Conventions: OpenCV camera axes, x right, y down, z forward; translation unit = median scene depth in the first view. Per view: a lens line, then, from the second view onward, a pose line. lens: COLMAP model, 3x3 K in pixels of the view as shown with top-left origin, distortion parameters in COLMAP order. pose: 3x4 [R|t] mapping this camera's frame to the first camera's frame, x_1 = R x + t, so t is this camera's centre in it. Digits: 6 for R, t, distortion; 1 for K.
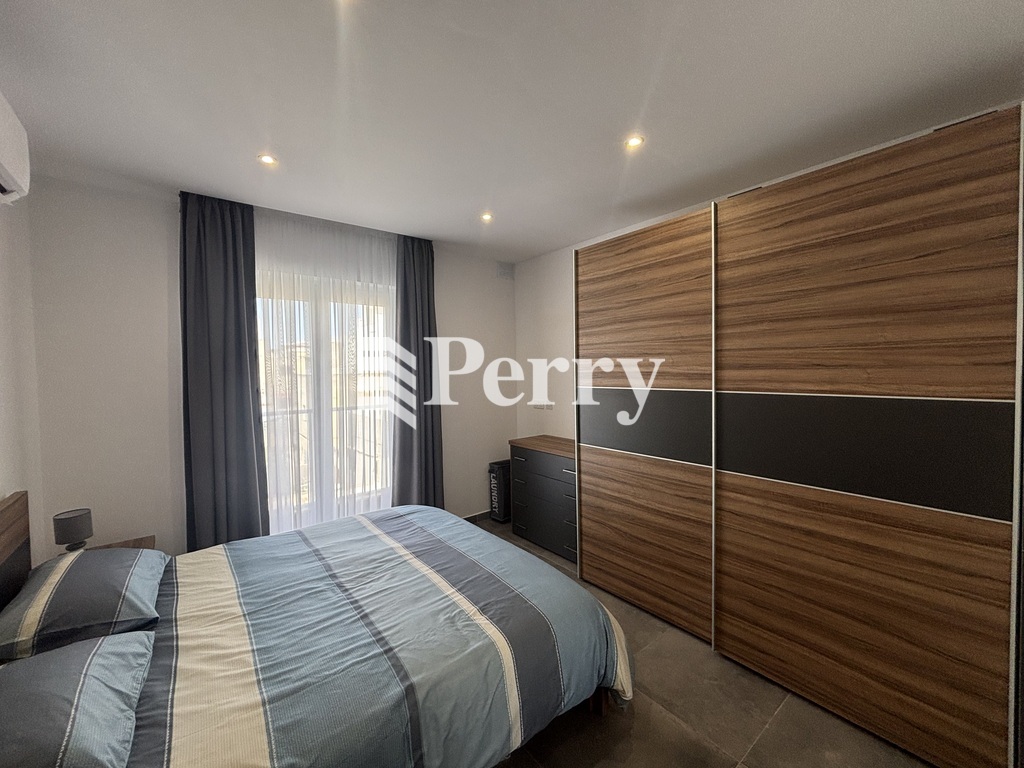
lens RADIAL K [[413.5, 0, 510.0], [0, 413.5, 382.1], [0, 0, 1]] dist [0.002382, 0.000132]
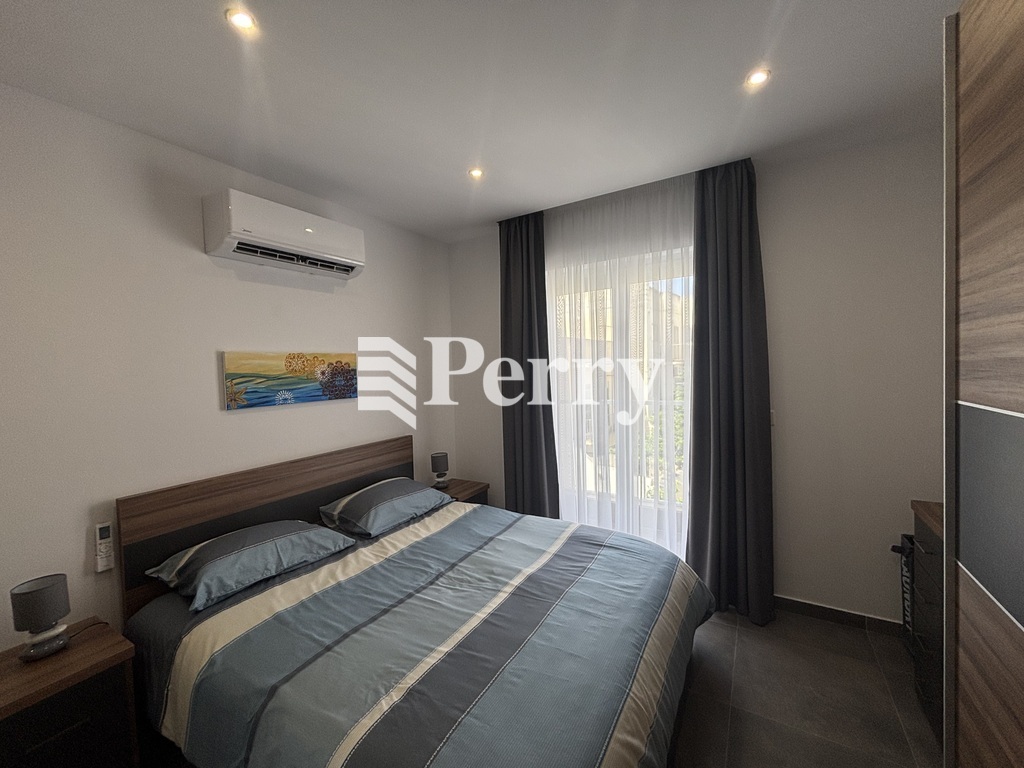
lens RADIAL K [[413.5, 0, 510.0], [0, 413.5, 382.1], [0, 0, 1]] dist [0.002382, 0.000132]
pose [[0.345217, 0.038669, -0.937726, 0.524958], [-0.002185, 0.999181, 0.040398, -0.026319], [0.938520, -0.011897, 0.345019, 0.729279]]
